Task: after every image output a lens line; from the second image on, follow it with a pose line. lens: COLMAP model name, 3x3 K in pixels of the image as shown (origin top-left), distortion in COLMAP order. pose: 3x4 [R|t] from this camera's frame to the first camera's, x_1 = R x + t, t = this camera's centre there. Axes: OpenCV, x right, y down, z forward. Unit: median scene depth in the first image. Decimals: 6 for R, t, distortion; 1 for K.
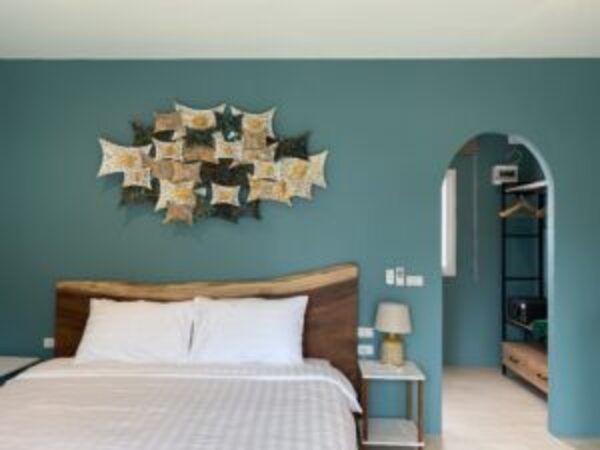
lens RADIAL K [[466.9, 0, 300.0], [0, 466.9, 225.0], [0, 0, 1]] dist [0.068498, -0.107536]
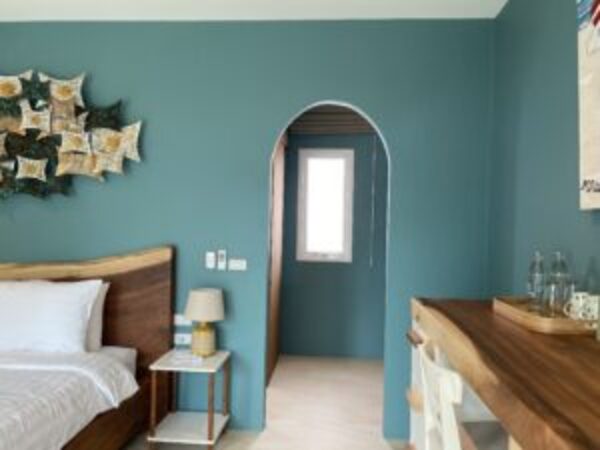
lens RADIAL K [[466.9, 0, 300.0], [0, 466.9, 225.0], [0, 0, 1]] dist [0.068498, -0.107536]
pose [[0.999000, 0.012402, -0.042948, 0.406895], [-0.011158, 0.999515, 0.029077, 0.013183], [0.043288, -0.028569, 0.998654, 0.094324]]
